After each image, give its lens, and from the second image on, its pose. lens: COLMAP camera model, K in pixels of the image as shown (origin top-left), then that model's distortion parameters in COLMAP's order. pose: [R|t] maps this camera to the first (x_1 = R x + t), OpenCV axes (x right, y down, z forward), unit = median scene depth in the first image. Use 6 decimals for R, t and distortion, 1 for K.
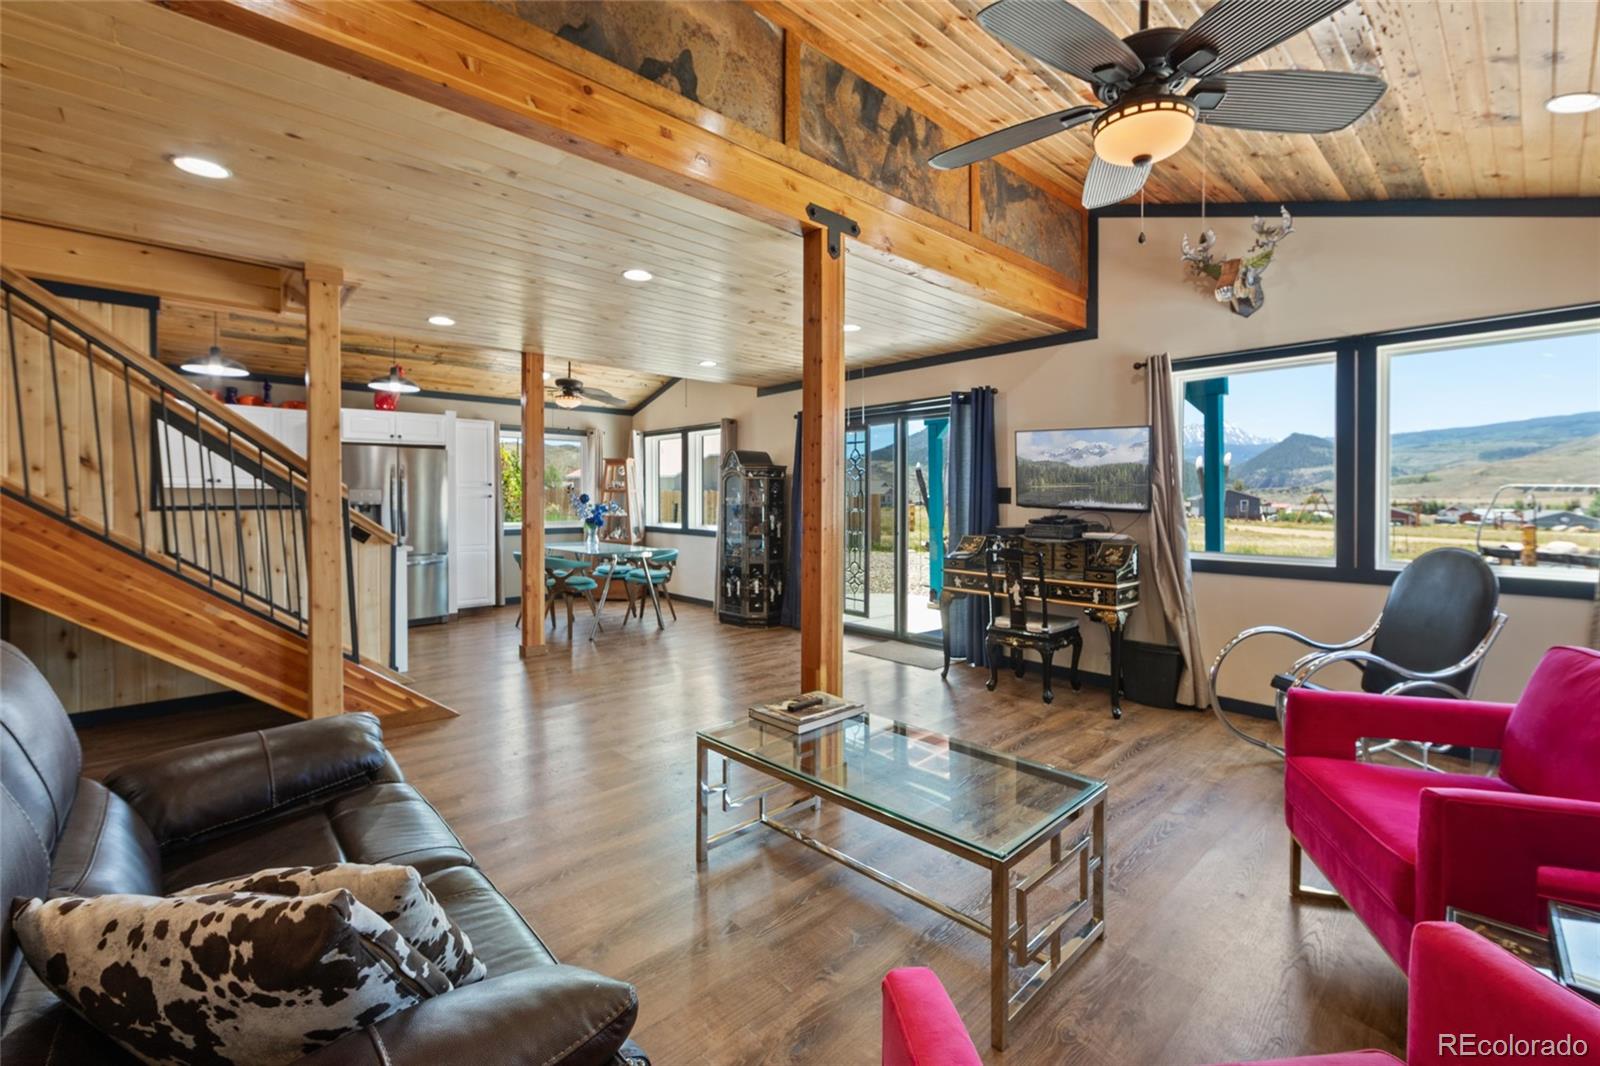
lens RADIAL K [[689.8, 0, 806.7], [0, 689.8, 498.4], [0, 0, 1]] dist [0.000305, 0.000030]
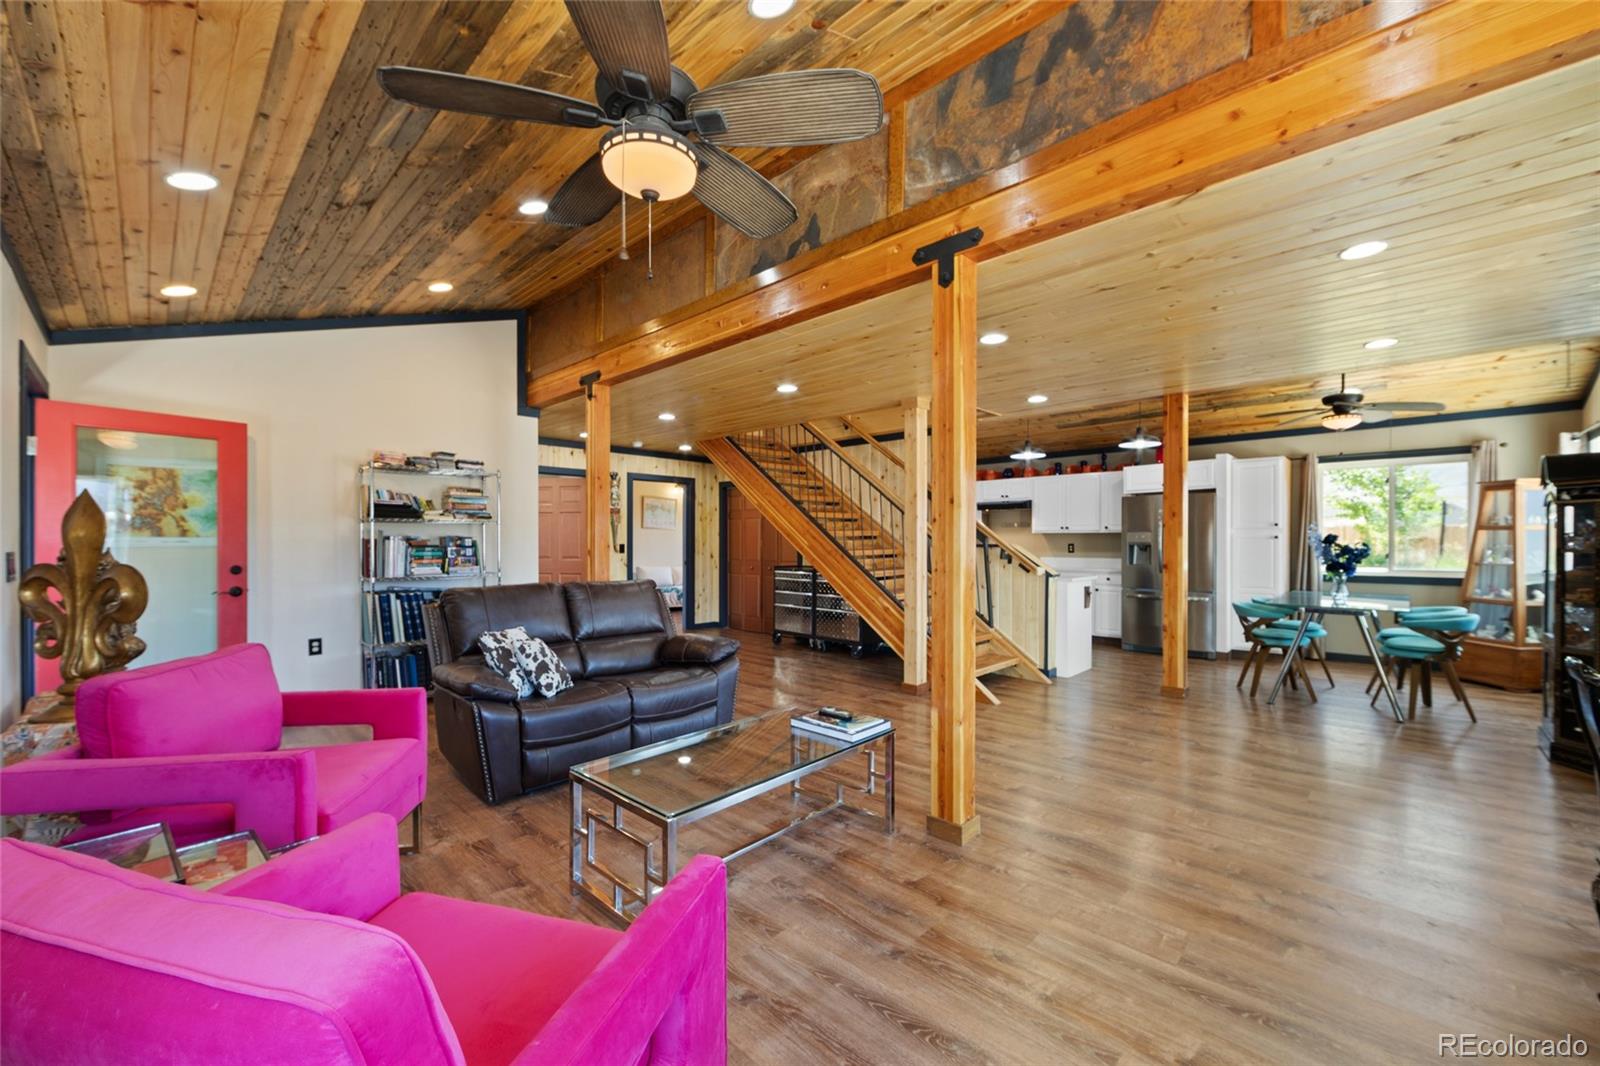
lens RADIAL K [[633.7, 0, 800.0], [0, 633.7, 533.0], [0, 0, 1]] dist [0.000581, 0.000020]
pose [[0.039869, -0.013013, -0.999120, 0.407346], [0.002131, 0.999914, -0.012939, 0.001360], [0.999203, -0.001613, 0.039894, 0.346634]]
